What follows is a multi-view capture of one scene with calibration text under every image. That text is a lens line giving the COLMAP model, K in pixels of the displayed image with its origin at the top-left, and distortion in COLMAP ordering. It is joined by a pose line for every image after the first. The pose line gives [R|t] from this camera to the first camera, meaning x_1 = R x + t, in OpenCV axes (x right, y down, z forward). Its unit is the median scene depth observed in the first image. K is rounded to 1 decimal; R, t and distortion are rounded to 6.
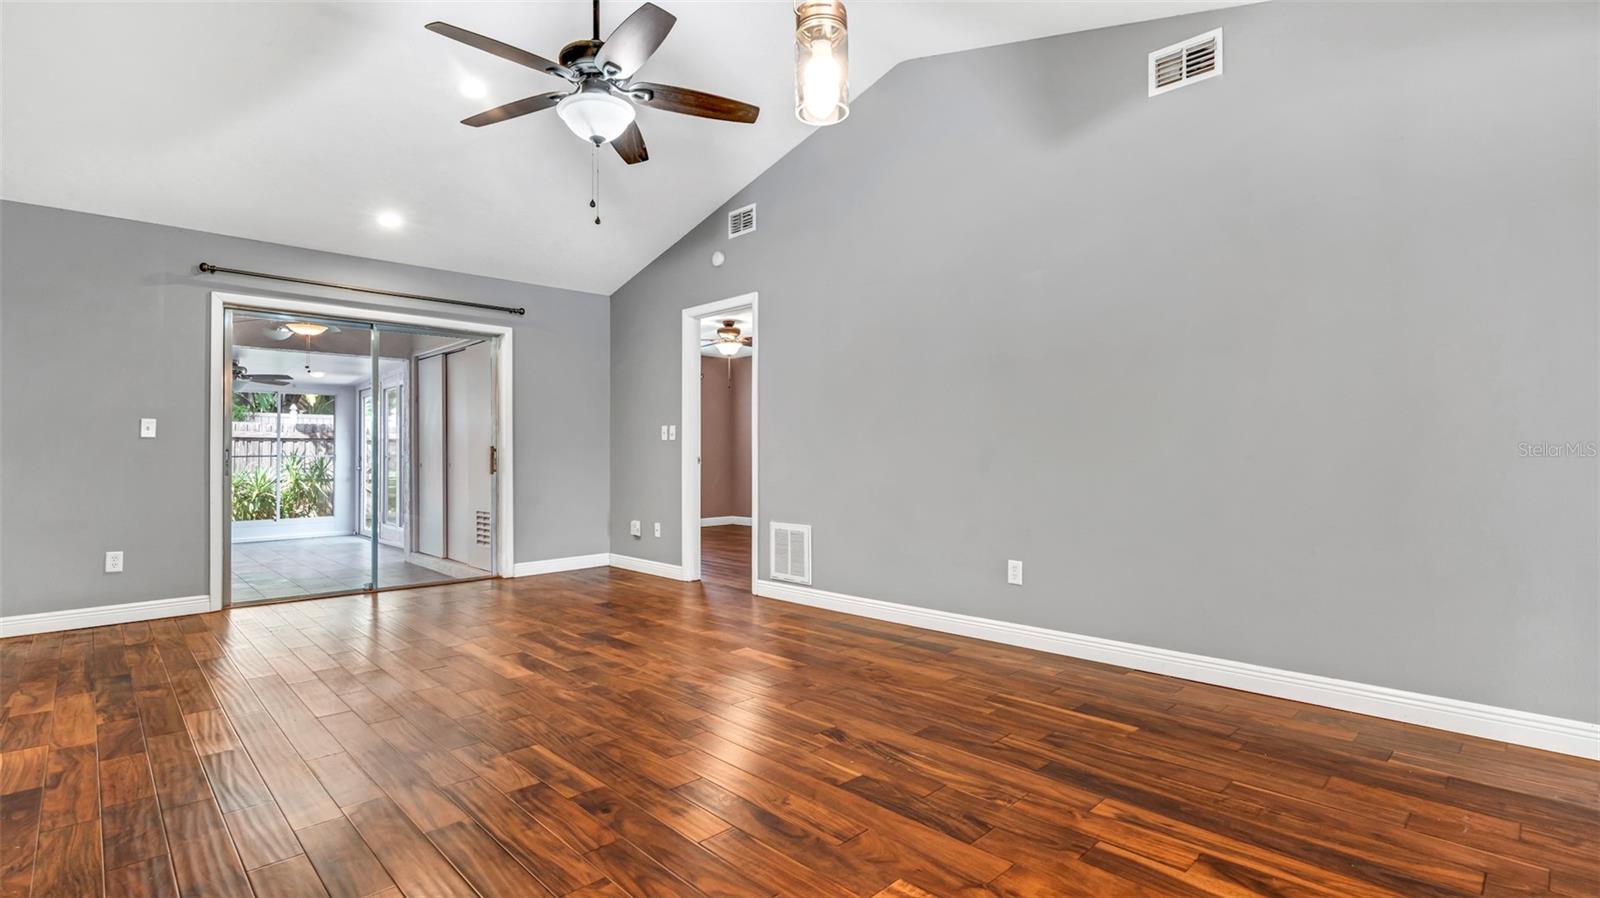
lens RADIAL K [[744.8, 0, 803.2], [0, 744.8, 442.8], [0, 0, 1]] dist [-0.009457, -0.000061]
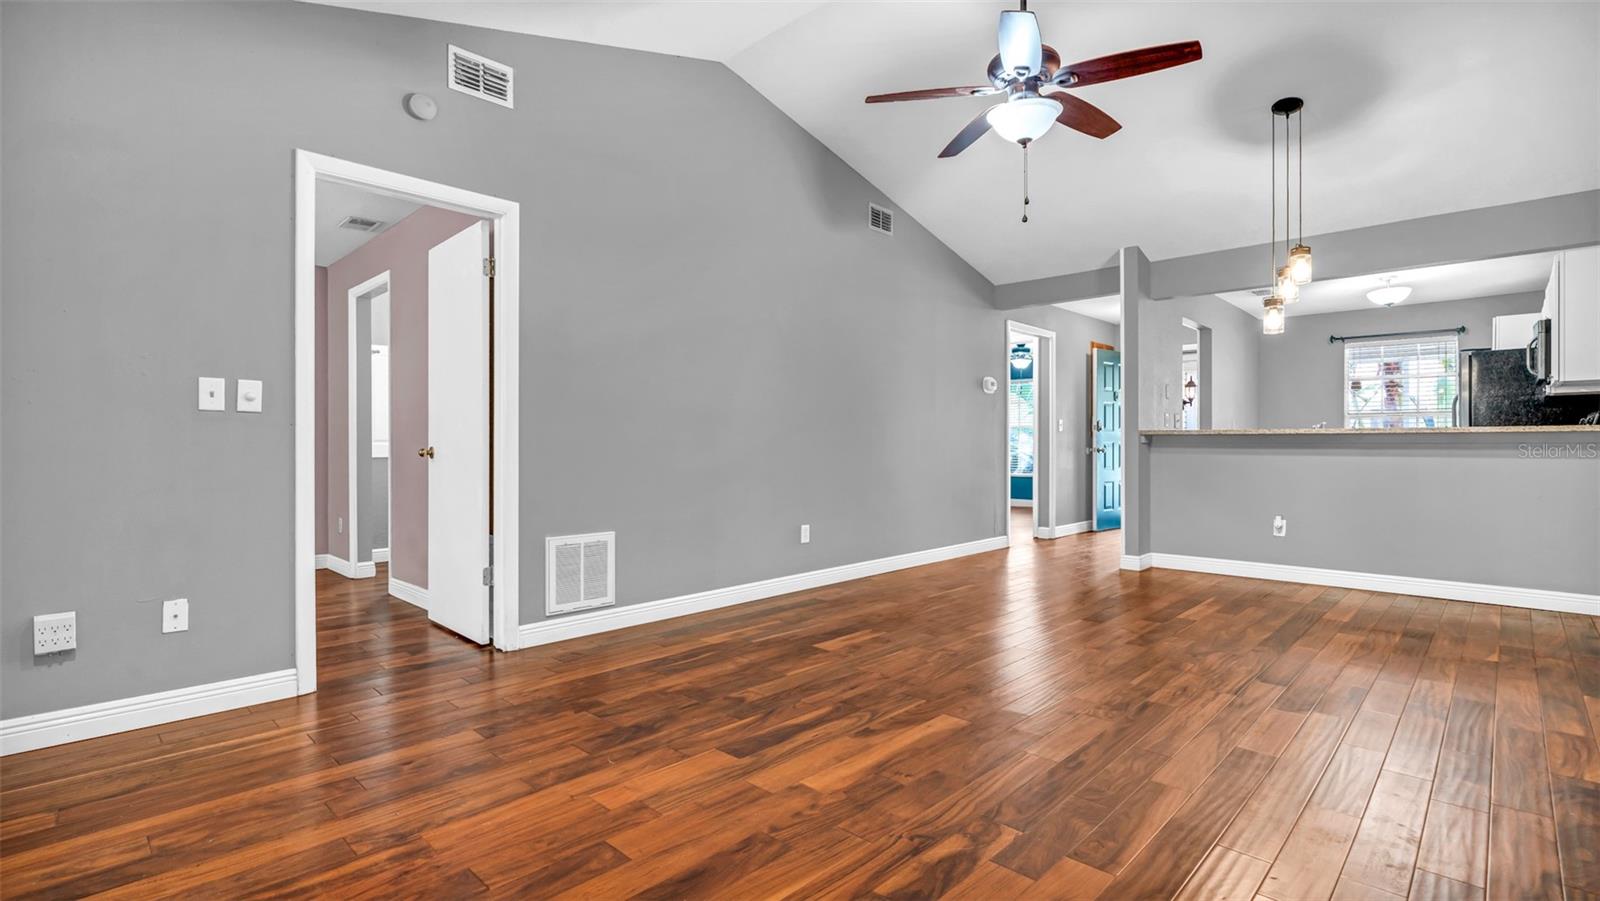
lens RADIAL K [[738.2, 0, 795.9], [0, 738.2, 449.3], [0, 0, 1]] dist [-0.001466, 0.000545]
pose [[-0.028230, 0.002169, 0.999599, -0.833077], [-0.013365, 0.999907, -0.002547, 0.022021], [-0.999512, -0.013432, -0.028198, 0.856984]]
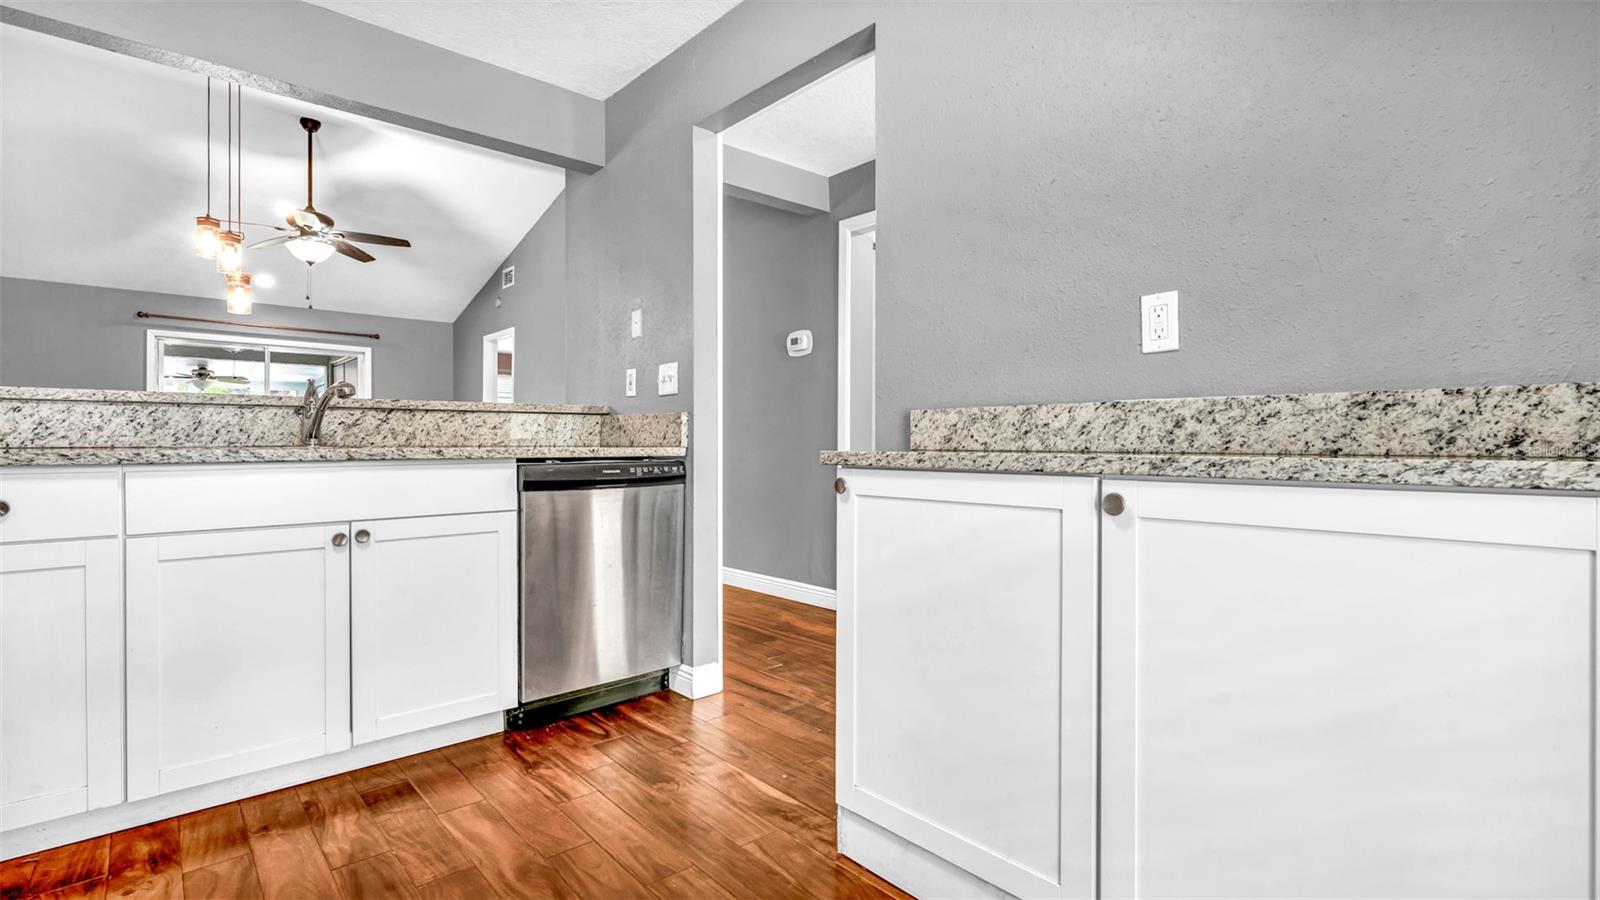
lens RADIAL K [[738.2, 0, 795.9], [0, 738.2, 448.8], [0, 0, 1]] dist [-0.001466, 0.000545]
pose [[0.998999, 0.007822, -0.044044, 0.653172], [-0.006930, 0.999769, 0.020366, 0.004663], [0.044193, -0.020040, 0.998822, -0.506808]]
